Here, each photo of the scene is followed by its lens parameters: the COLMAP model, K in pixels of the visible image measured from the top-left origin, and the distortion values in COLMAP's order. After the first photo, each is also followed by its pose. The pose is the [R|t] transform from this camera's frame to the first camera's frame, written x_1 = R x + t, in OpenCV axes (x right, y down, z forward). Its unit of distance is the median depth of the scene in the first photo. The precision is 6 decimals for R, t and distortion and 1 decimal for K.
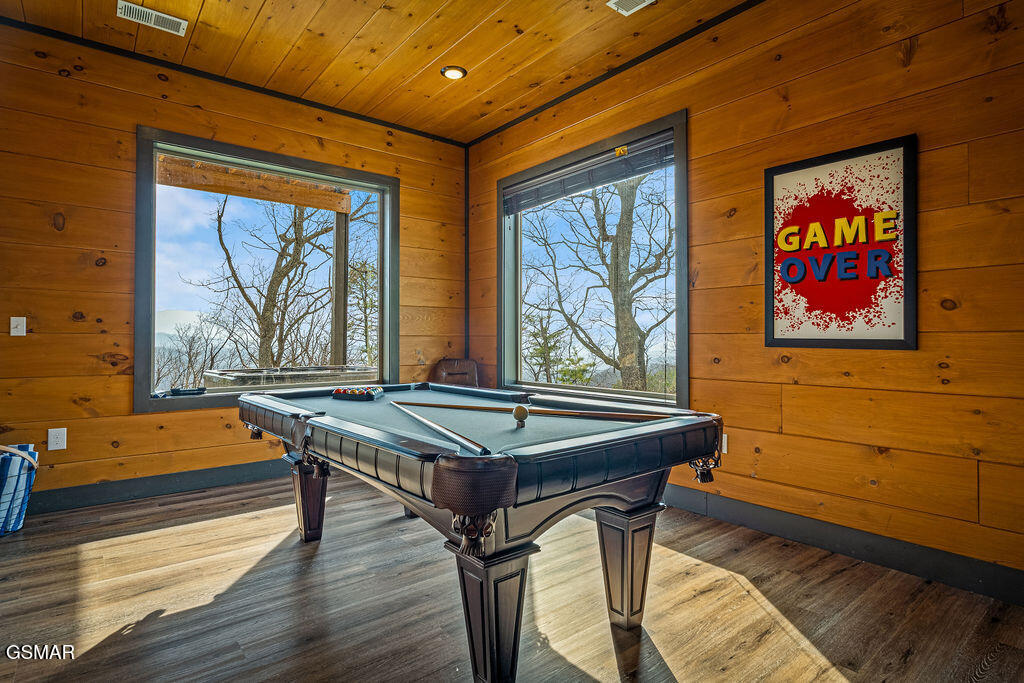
lens RADIAL K [[535.8, 0, 512.0], [0, 535.8, 341.5], [0, 0, 1]] dist [-0.004372, 0.001288]
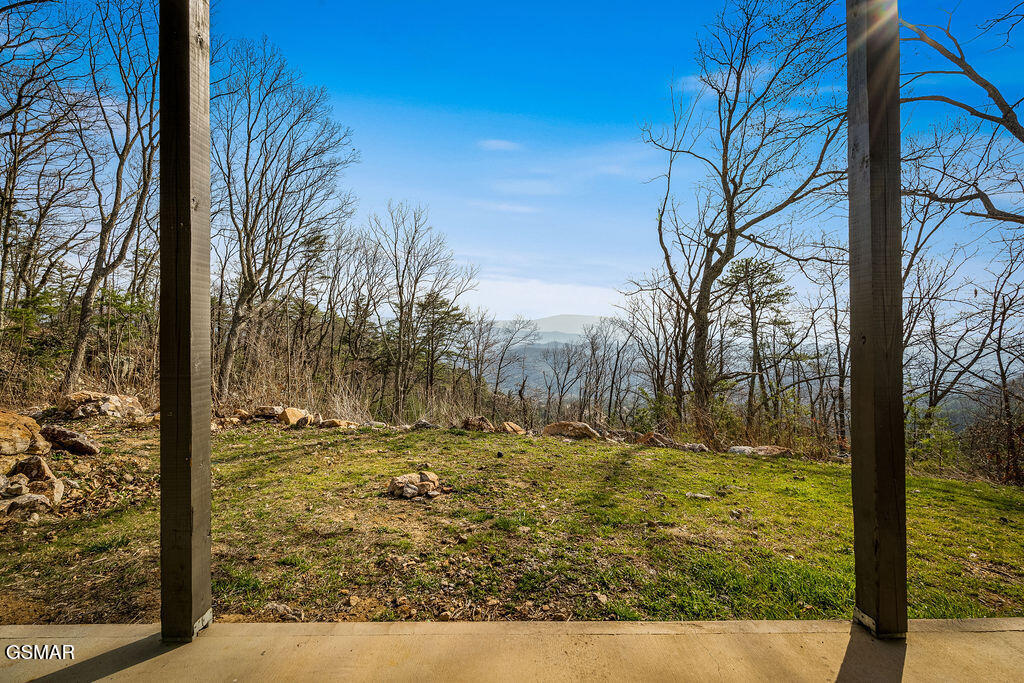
lens RADIAL K [[456.7, 0, 511.4], [0, 456.7, 333.1], [0, 0, 1]] dist [0.001553, 0.000239]
pose [[0.778125, -0.010840, -0.628016, -1.642736], [0.005301, 0.999929, -0.010692, -0.052407], [0.628087, 0.004991, 0.778127, 1.162117]]
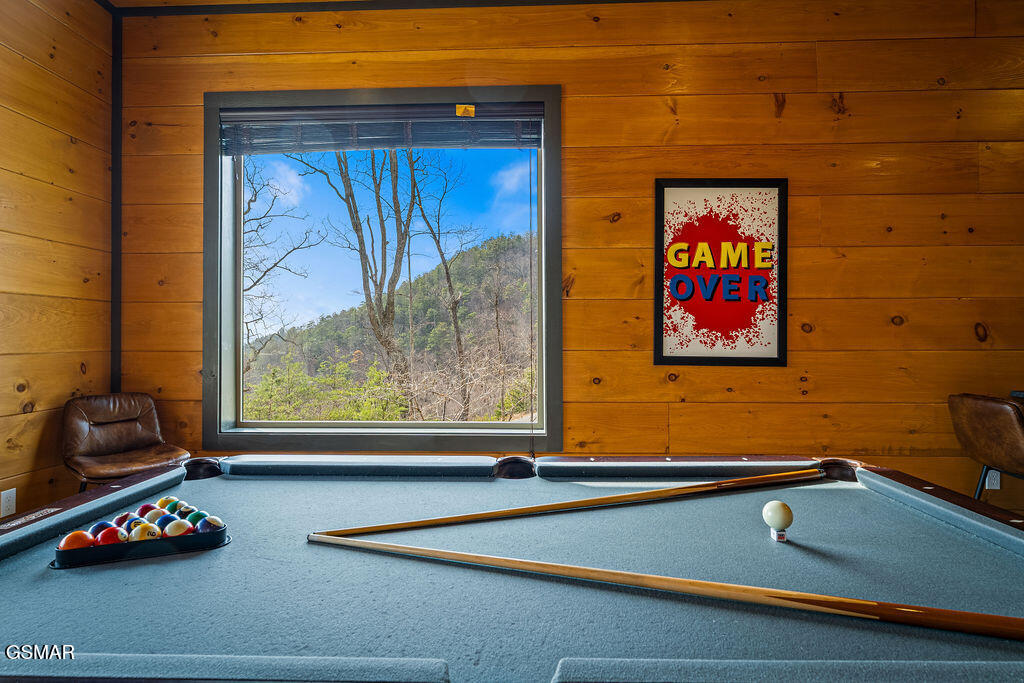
lens RADIAL K [[535.8, 0, 512.0], [0, 535.8, 341.5], [0, 0, 1]] dist [-0.004372, 0.001288]
pose [[0.656943, -0.003026, 0.753934, -0.413657], [0.004015, 0.999992, 0.000515, -0.033523], [-0.753929, 0.002689, 0.656950, 0.566680]]
